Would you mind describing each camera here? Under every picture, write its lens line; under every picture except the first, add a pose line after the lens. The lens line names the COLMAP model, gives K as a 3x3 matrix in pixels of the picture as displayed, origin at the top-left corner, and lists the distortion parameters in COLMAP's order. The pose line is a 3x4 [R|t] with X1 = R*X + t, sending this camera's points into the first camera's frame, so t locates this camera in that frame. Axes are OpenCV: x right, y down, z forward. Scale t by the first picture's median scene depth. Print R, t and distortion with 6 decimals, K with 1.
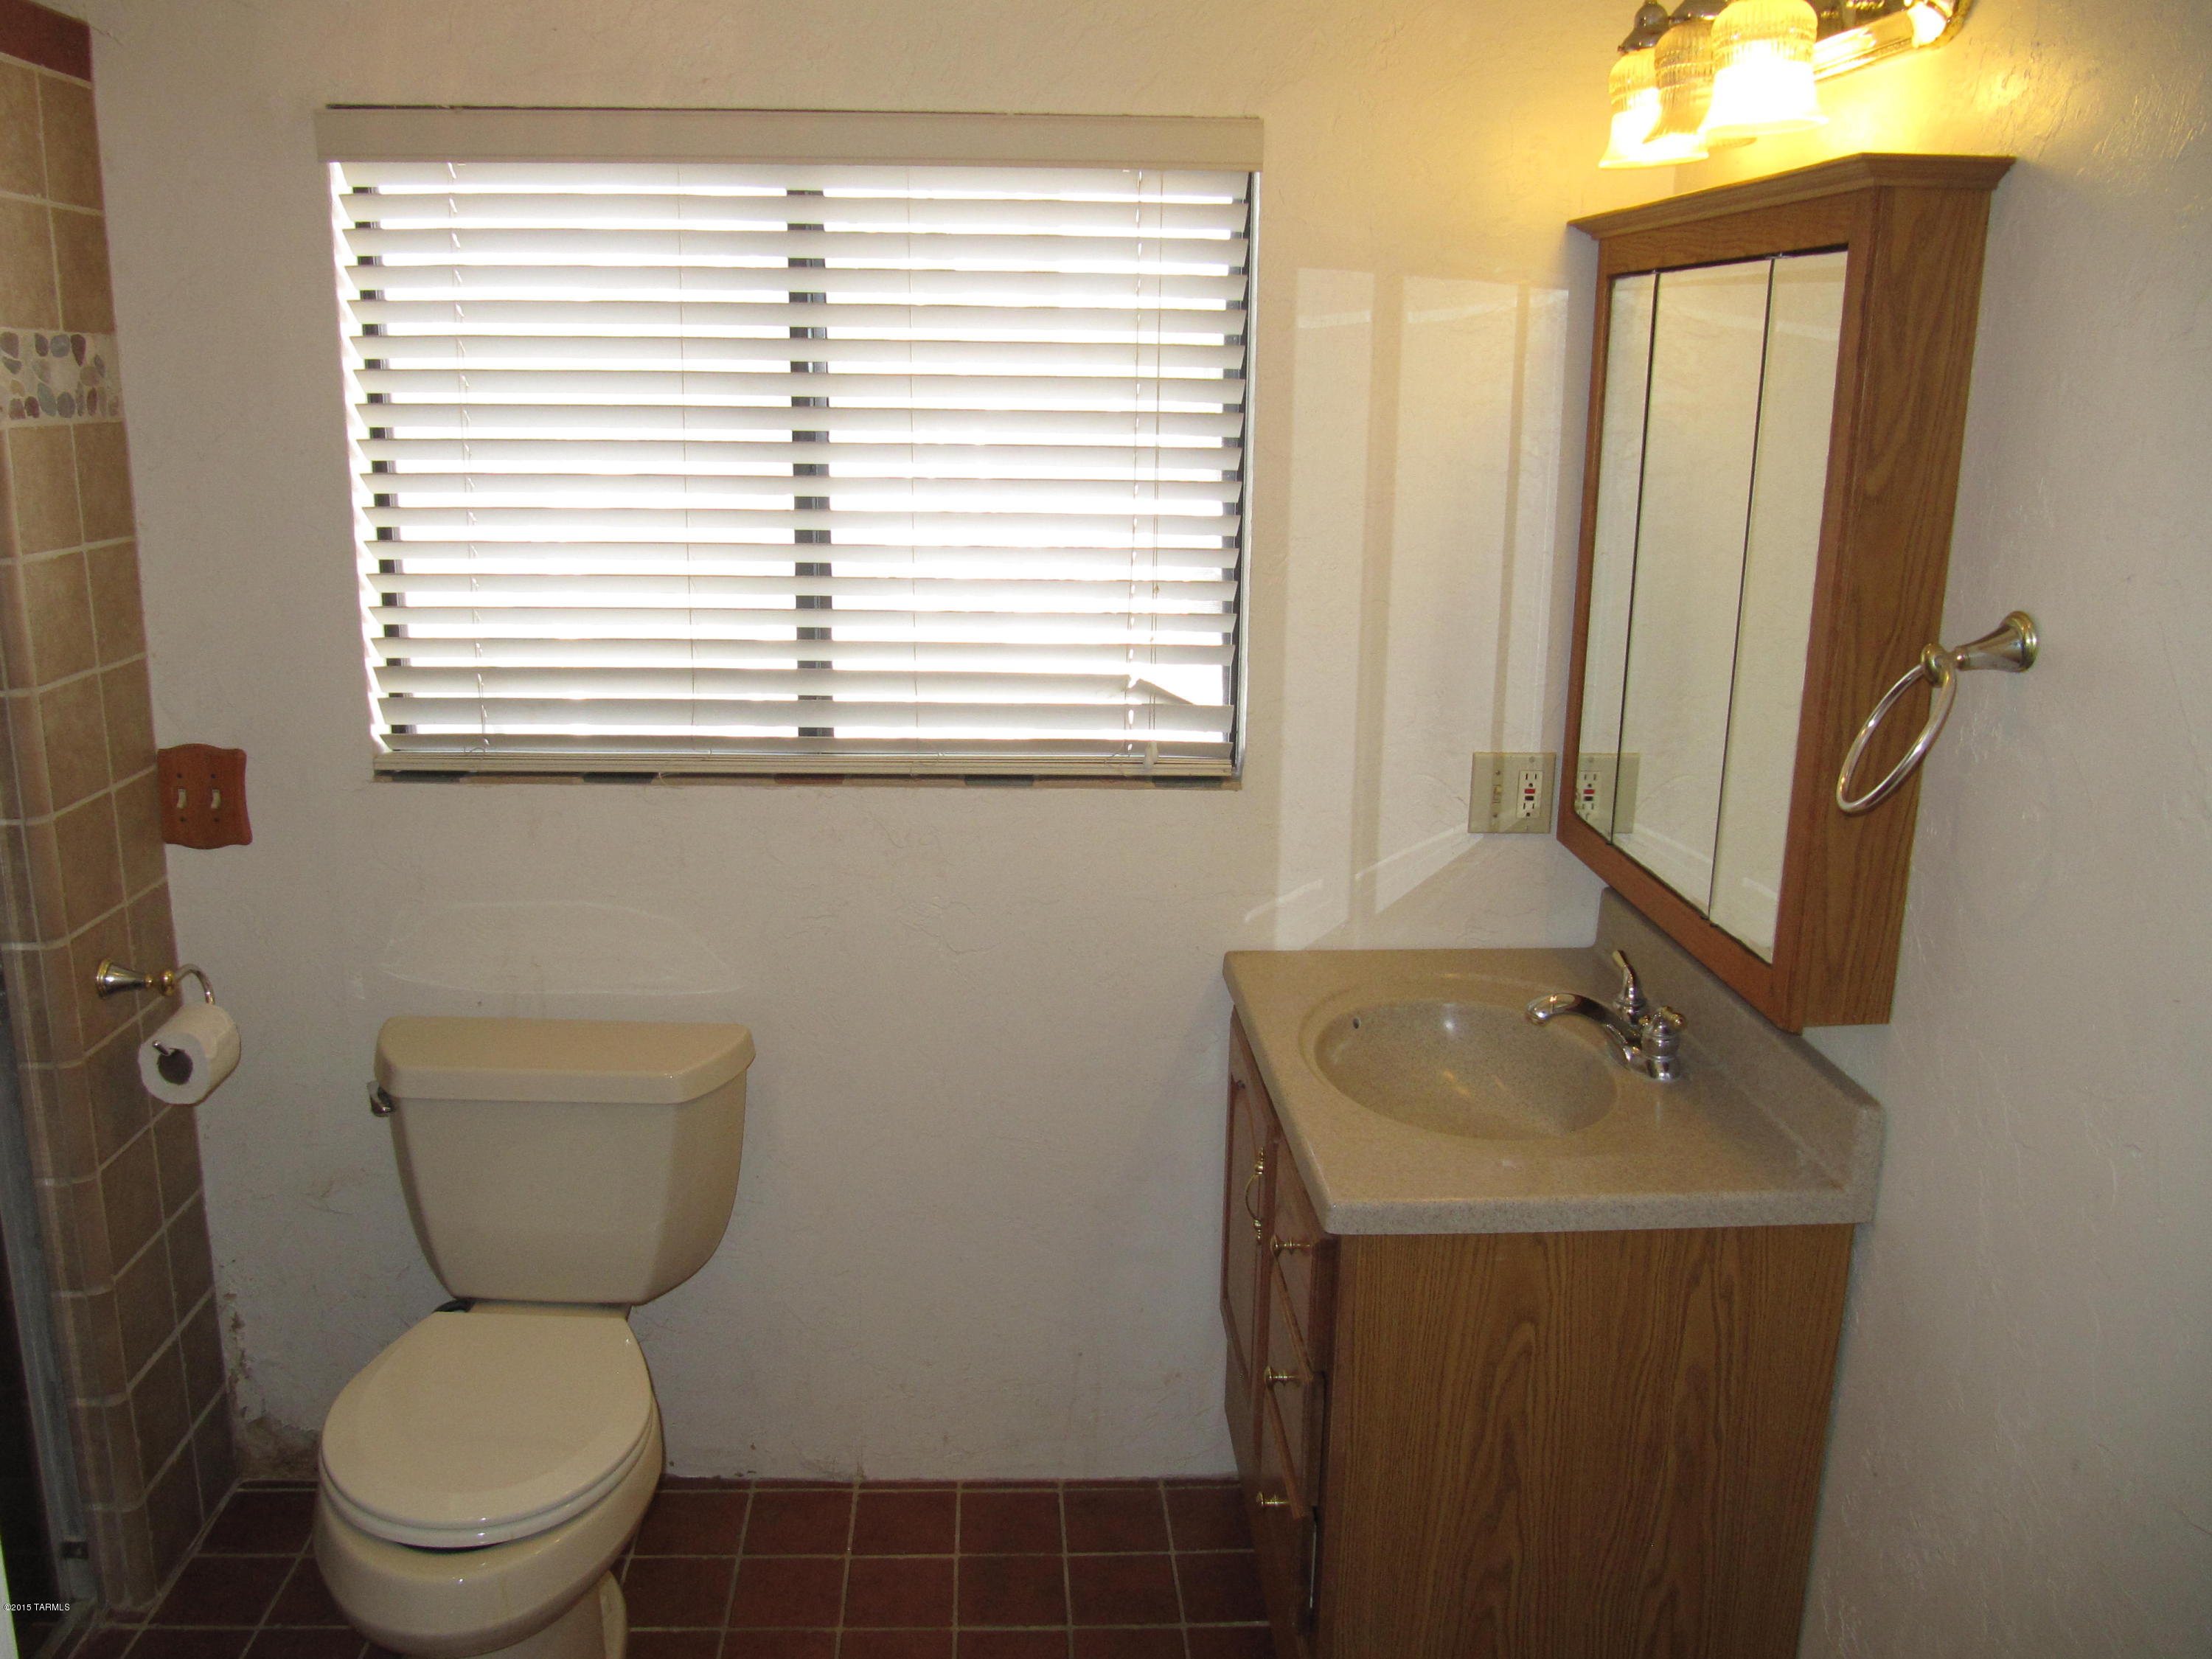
lens RADIAL K [[1827.6, 0, 1104.7], [0, 1827.6, 825.6], [0, 0, 1]] dist [-0.068767, 0.022568]
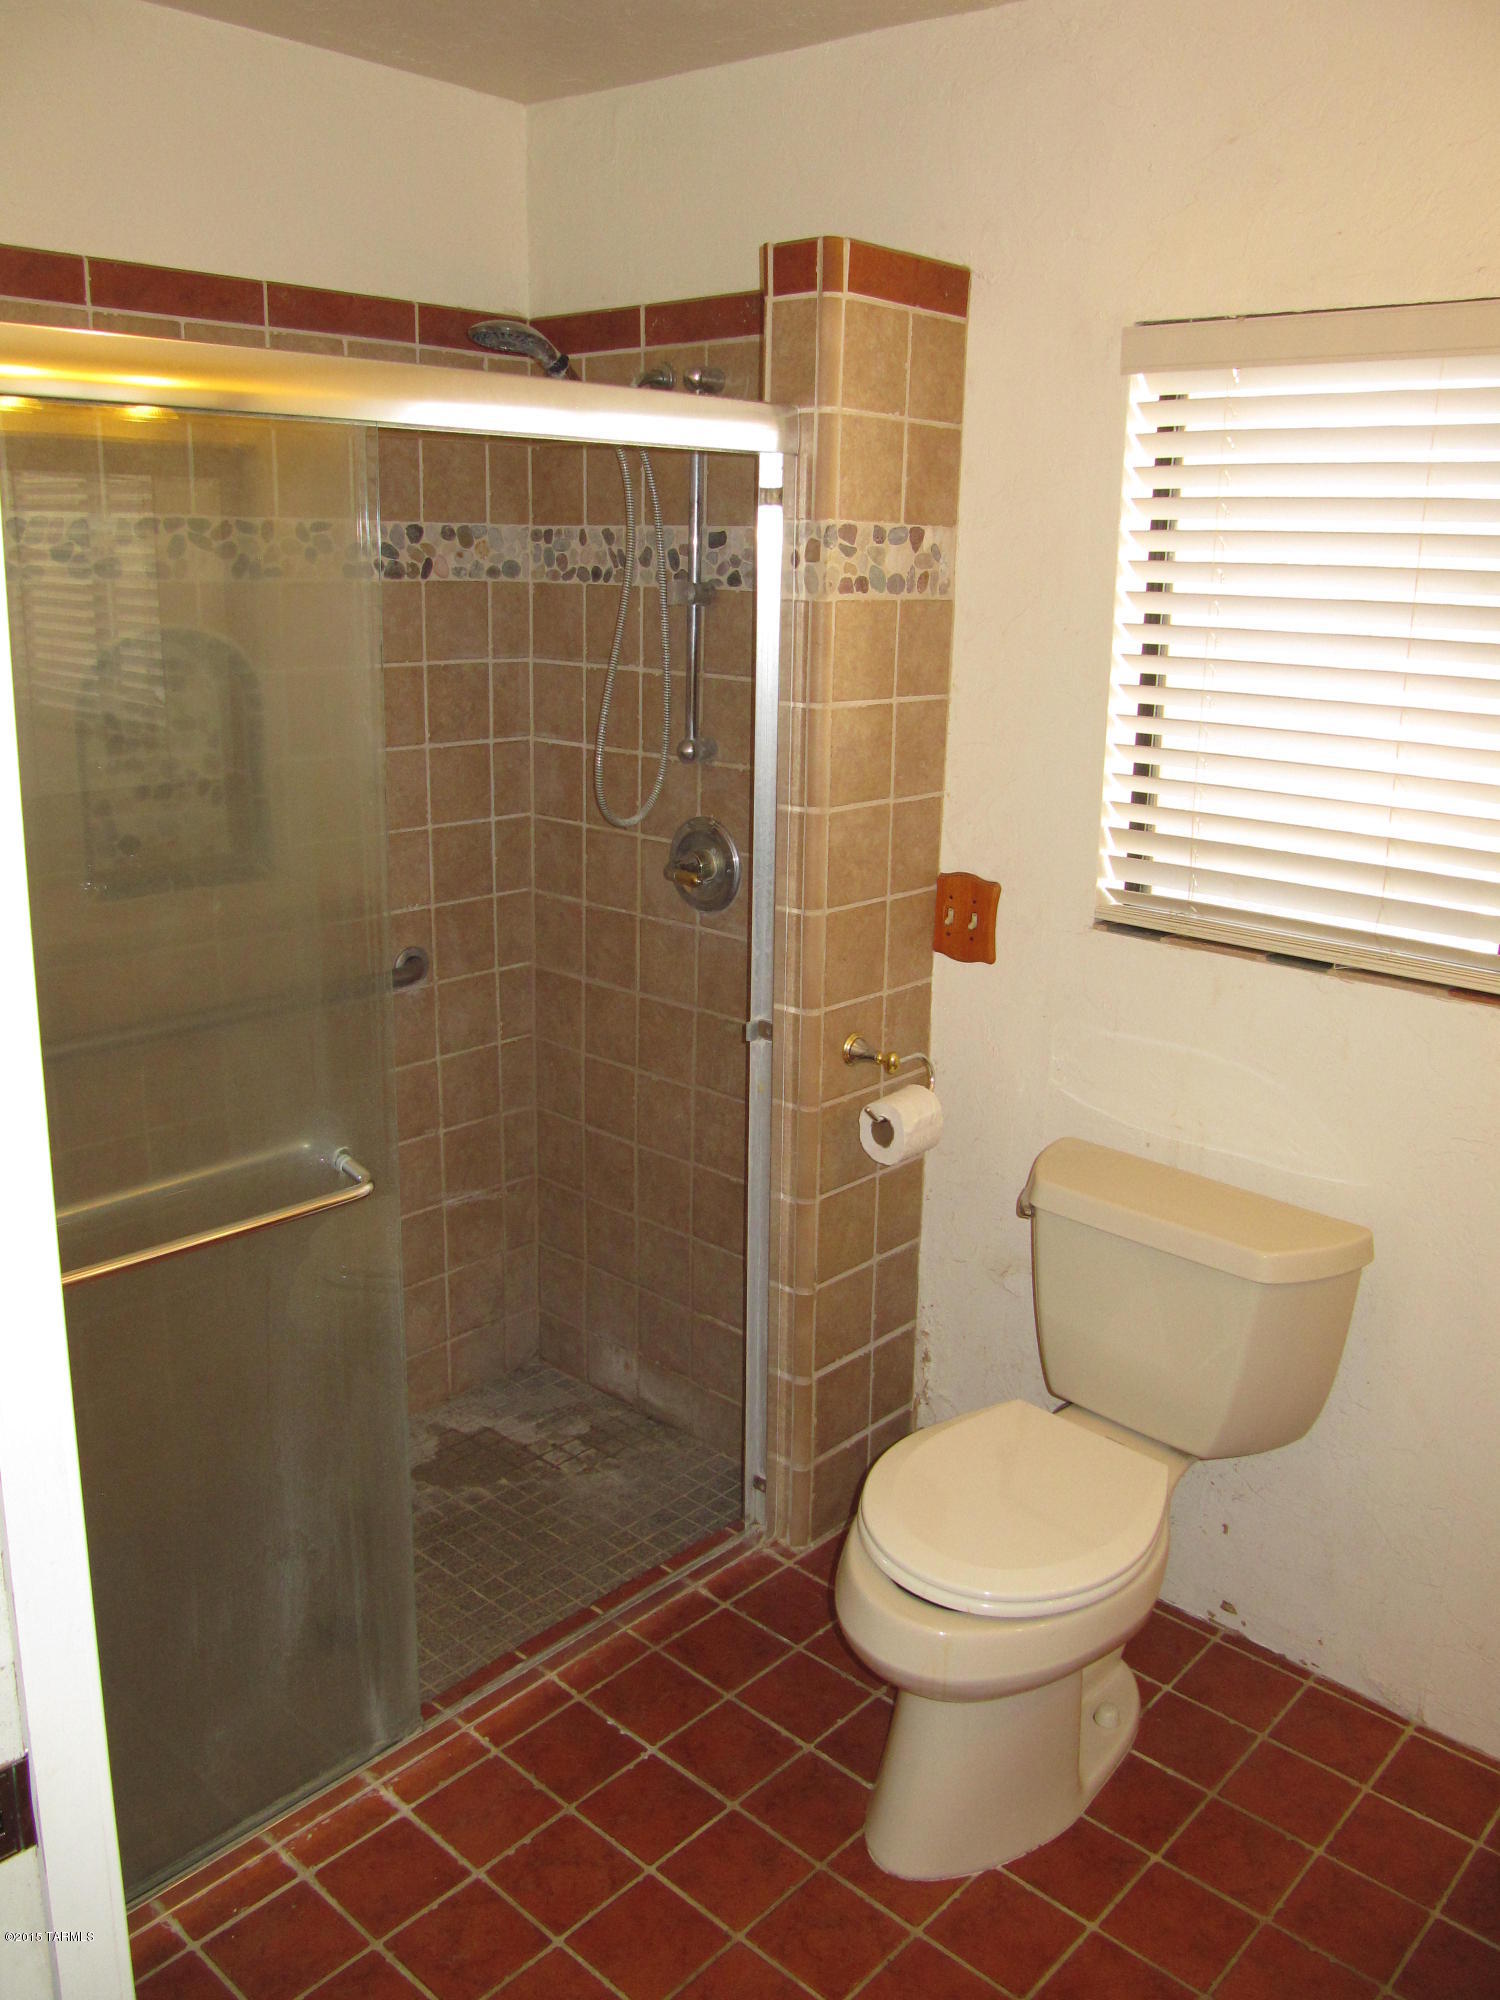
lens RADIAL K [[1652.5, 0, 750.4], [0, 1652.5, 994.0], [0, 0, 1]] dist [-0.068767, 0.022568]
pose [[0.698250, 0.180494, -0.692726, 0.168932], [-0.179294, 0.980943, 0.074867, -0.023550], [0.693038, 0.071926, 0.717304, 0.128006]]
